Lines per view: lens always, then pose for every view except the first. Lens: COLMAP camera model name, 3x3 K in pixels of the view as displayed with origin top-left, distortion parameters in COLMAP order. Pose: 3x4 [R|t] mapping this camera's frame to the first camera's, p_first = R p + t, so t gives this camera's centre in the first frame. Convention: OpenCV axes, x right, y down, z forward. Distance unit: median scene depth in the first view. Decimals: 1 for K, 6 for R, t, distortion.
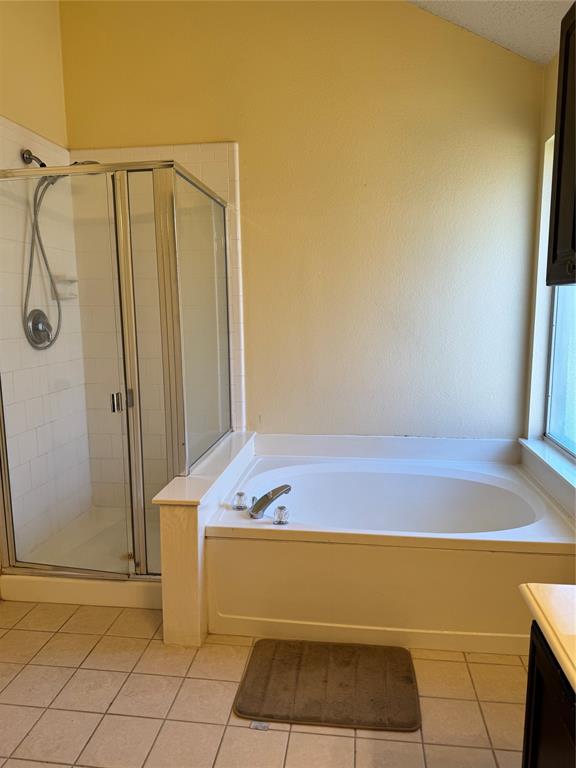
lens RADIAL K [[544.1, 0, 291.3], [0, 544.1, 380.3], [0, 0, 1]] dist [0.058493, -0.064395]
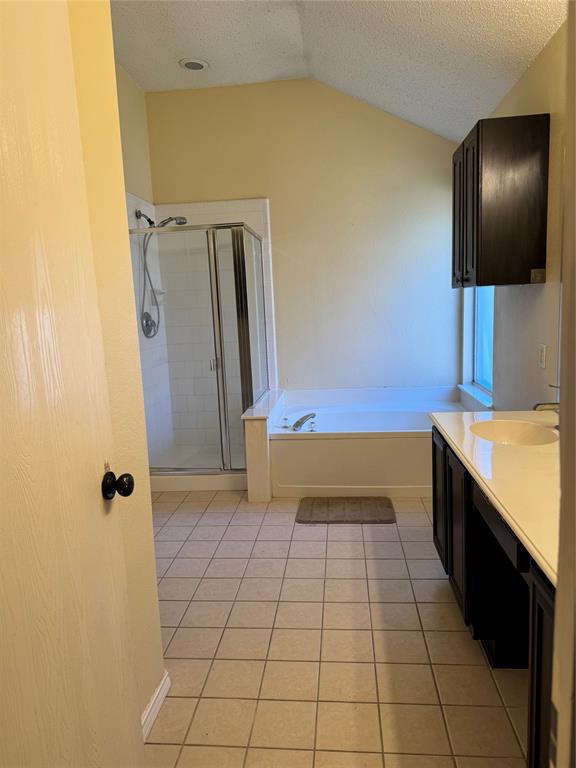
lens RADIAL K [[544.1, 0, 287.7], [0, 544.1, 385.1], [0, 0, 1]] dist [0.058493, -0.064395]
pose [[0.998984, -0.038999, 0.022580, -0.119152], [0.038783, 0.999198, 0.009928, 0.088983], [-0.022949, -0.009042, 0.999696, -0.640109]]
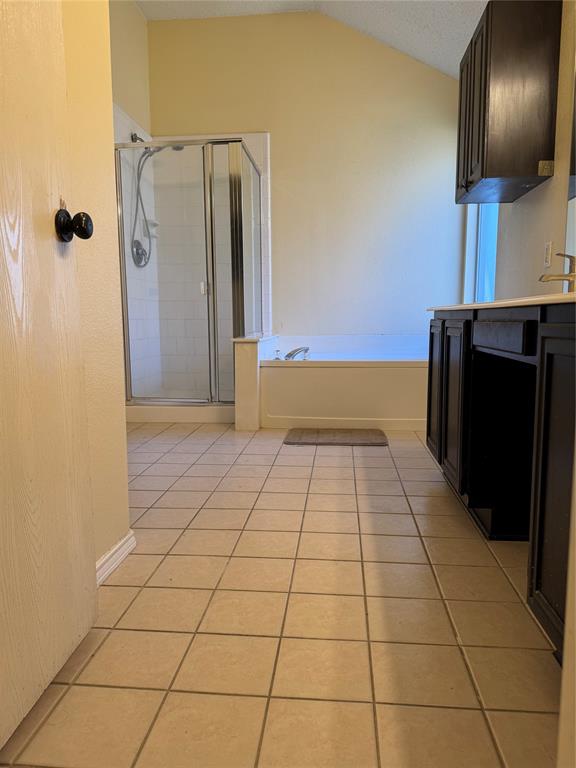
lens RADIAL K [[544.1, 0, 293.1], [0, 544.1, 386.1], [0, 0, 1]] dist [0.058493, -0.064395]
pose [[0.999287, 0.000705, 0.037745, -0.106979], [-0.000123, 0.999881, -0.015409, 0.332779], [-0.037751, 0.015394, 0.999169, -0.575922]]
